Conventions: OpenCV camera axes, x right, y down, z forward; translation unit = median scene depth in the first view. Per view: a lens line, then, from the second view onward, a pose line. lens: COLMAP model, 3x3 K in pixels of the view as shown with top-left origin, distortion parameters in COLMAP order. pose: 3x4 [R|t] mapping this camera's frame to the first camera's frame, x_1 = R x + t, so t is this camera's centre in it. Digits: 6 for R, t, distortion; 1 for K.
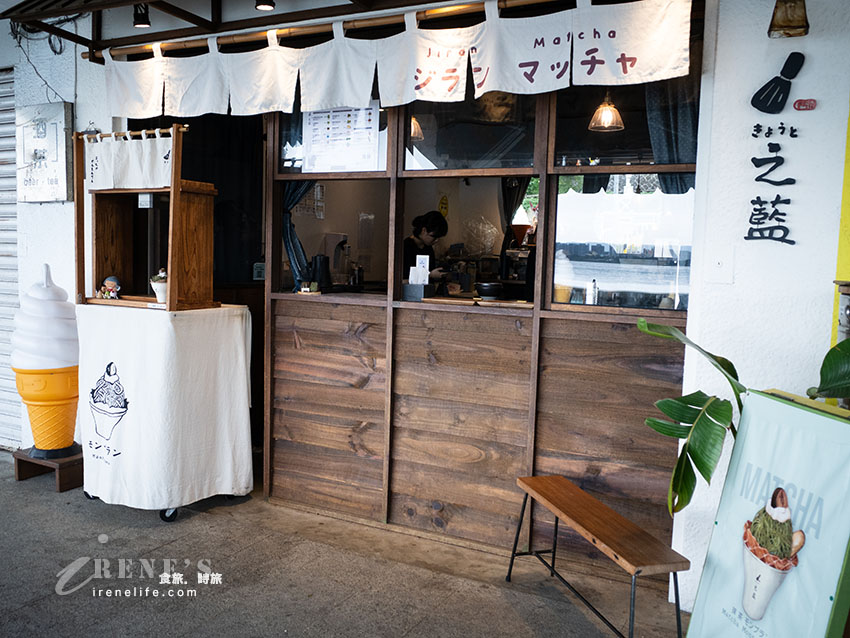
lens RADIAL K [[803.5, 0, 429.7], [0, 803.5, 320.8], [0, 0, 1]] dist [-0.037039, 0.117747]
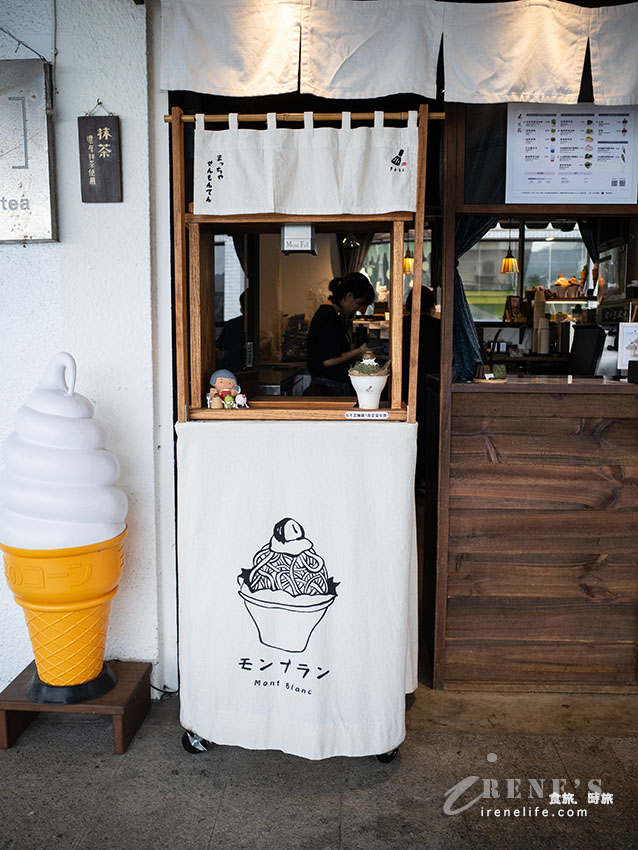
lens RADIAL K [[791.9, 0, 319.0], [0, 791.9, 425.0], [0, 0, 1]] dist [-0.006661, -0.003196]
pose [[0.889683, -0.075445, 0.450302, -0.618798], [0.058591, 0.996964, 0.051274, -0.042293], [-0.452803, -0.019233, 0.891403, 0.477890]]
